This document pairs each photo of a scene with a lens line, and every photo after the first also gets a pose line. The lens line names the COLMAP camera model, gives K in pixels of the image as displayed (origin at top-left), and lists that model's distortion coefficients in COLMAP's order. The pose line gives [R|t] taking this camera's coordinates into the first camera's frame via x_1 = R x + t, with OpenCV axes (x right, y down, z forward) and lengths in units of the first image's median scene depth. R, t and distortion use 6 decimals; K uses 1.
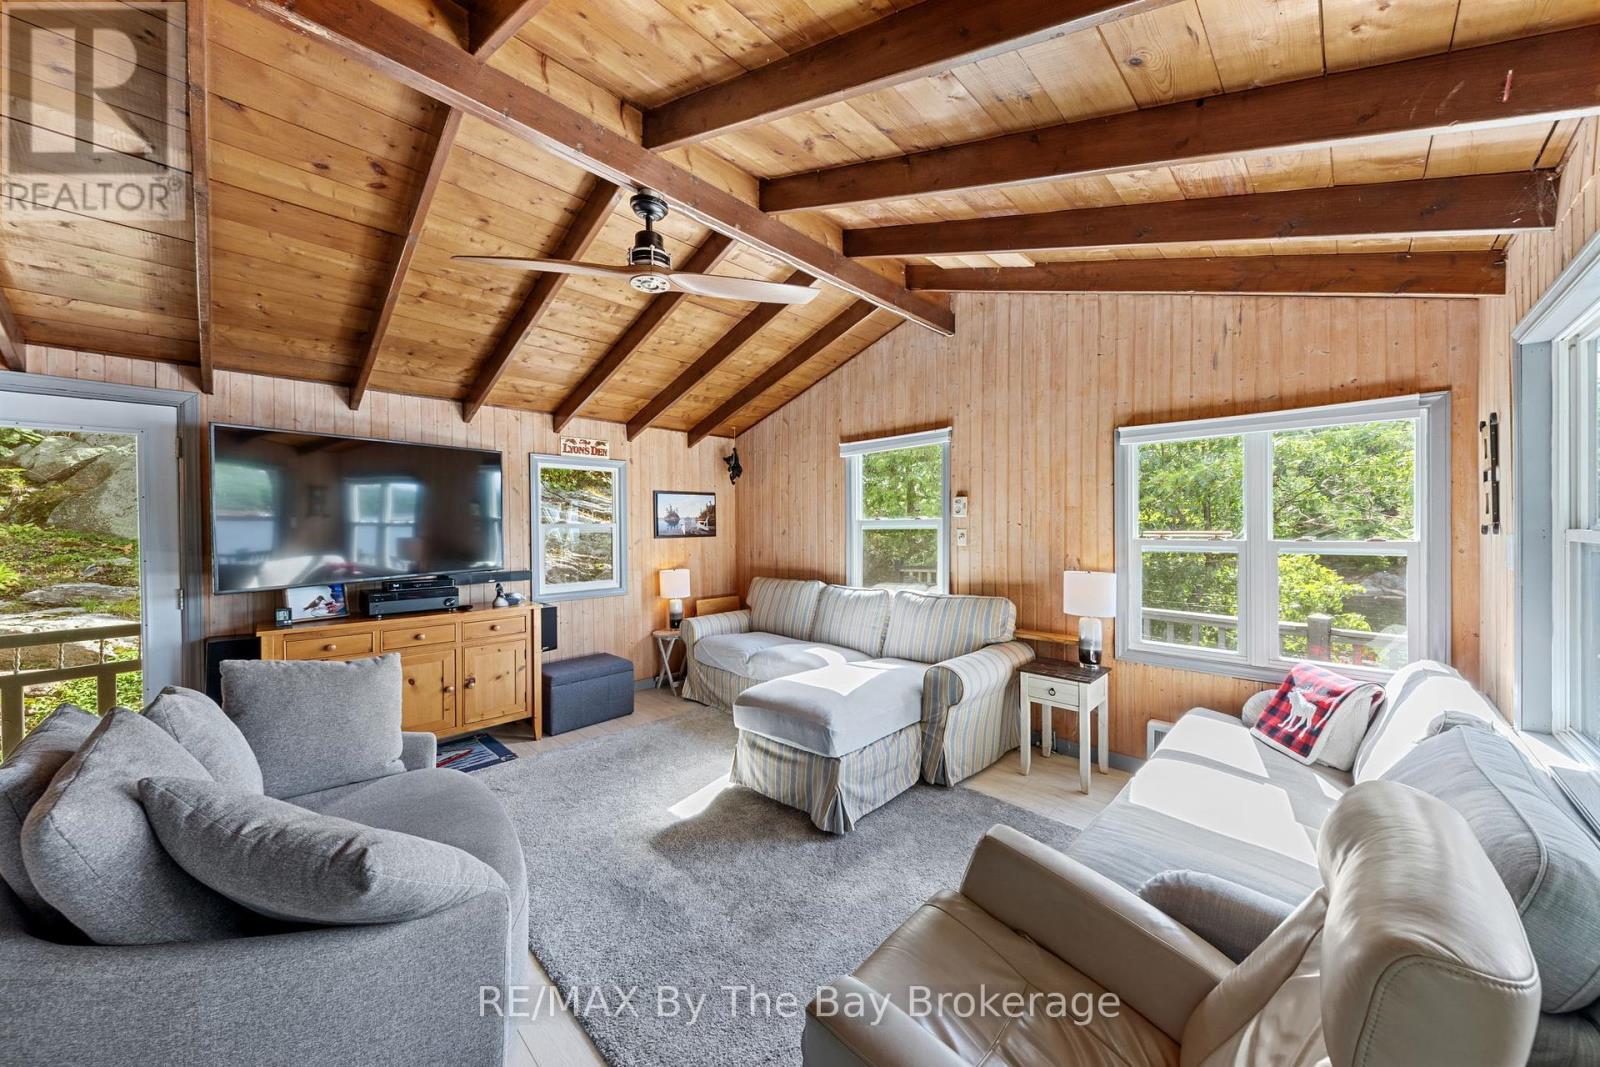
lens RADIAL K [[556.7, 0, 799.5], [0, 556.7, 529.8], [0, 0, 1]] dist [0.000440, -0.001708]
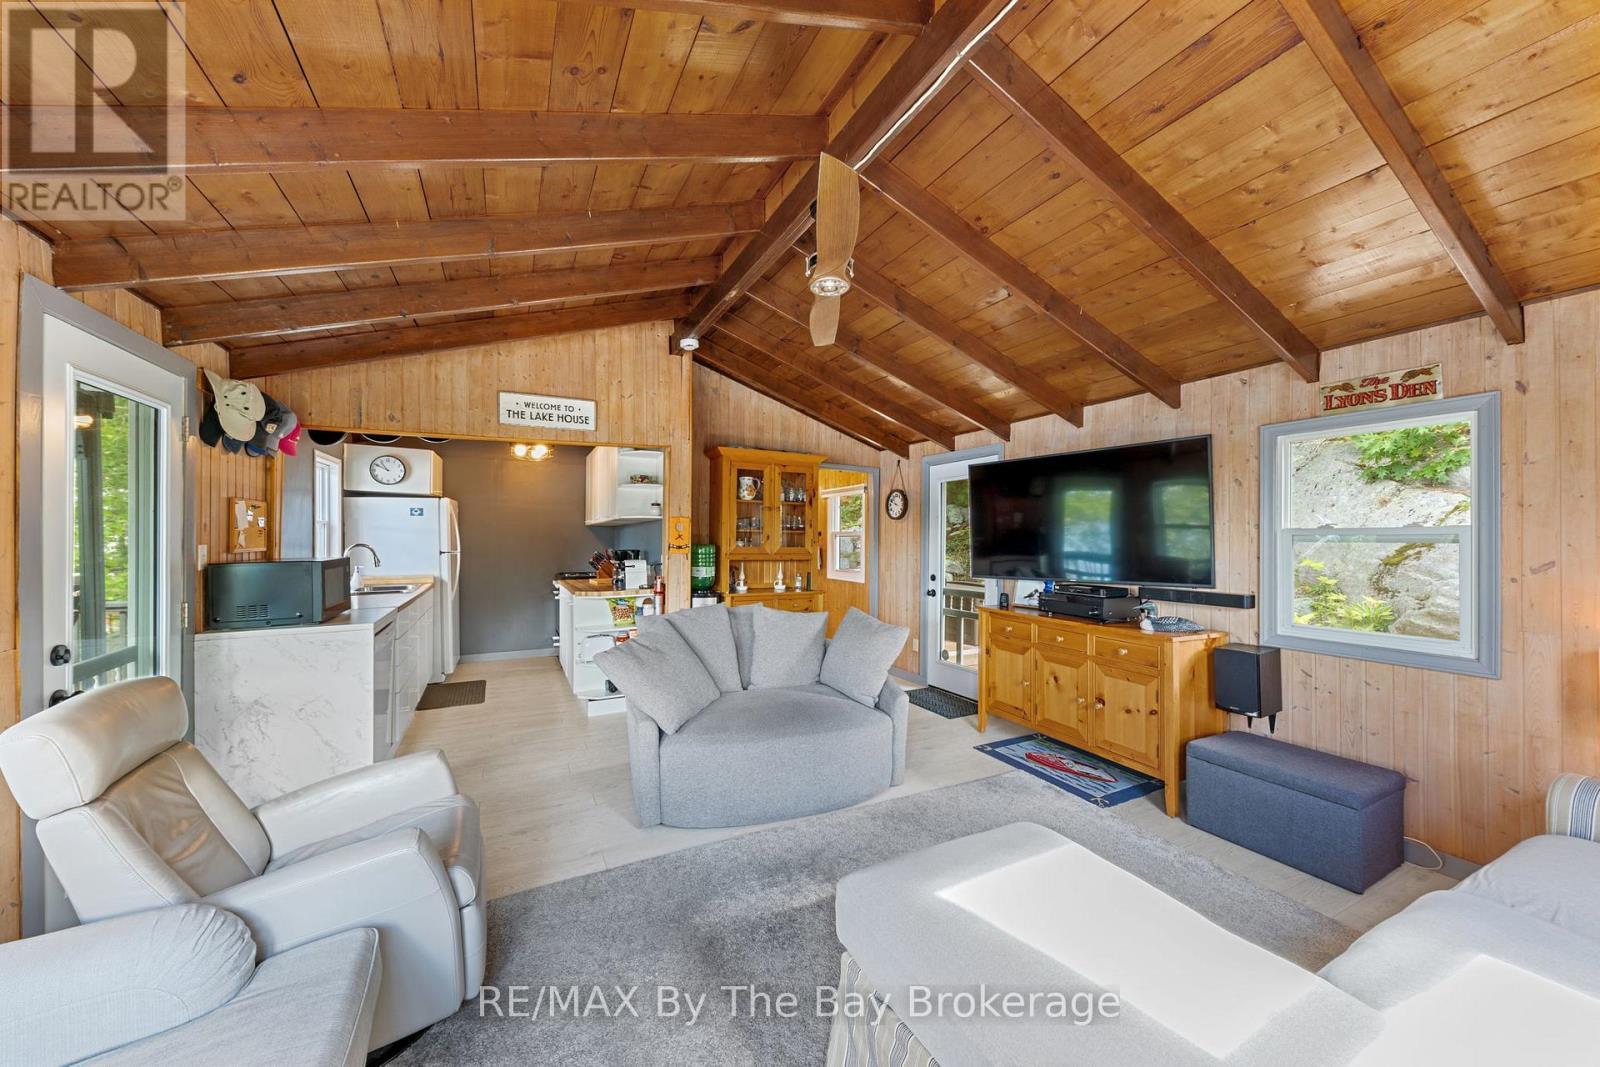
lens RADIAL K [[556.7, 0, 792.7], [0, 556.7, 533.9], [0, 0, 1]] dist [0.000440, -0.001708]
pose [[-0.316747, -0.001830, -0.948508, 0.428365], [-0.005932, 0.999982, 0.000051, 0.000003], [0.948492, 0.005643, -0.316752, 0.795986]]
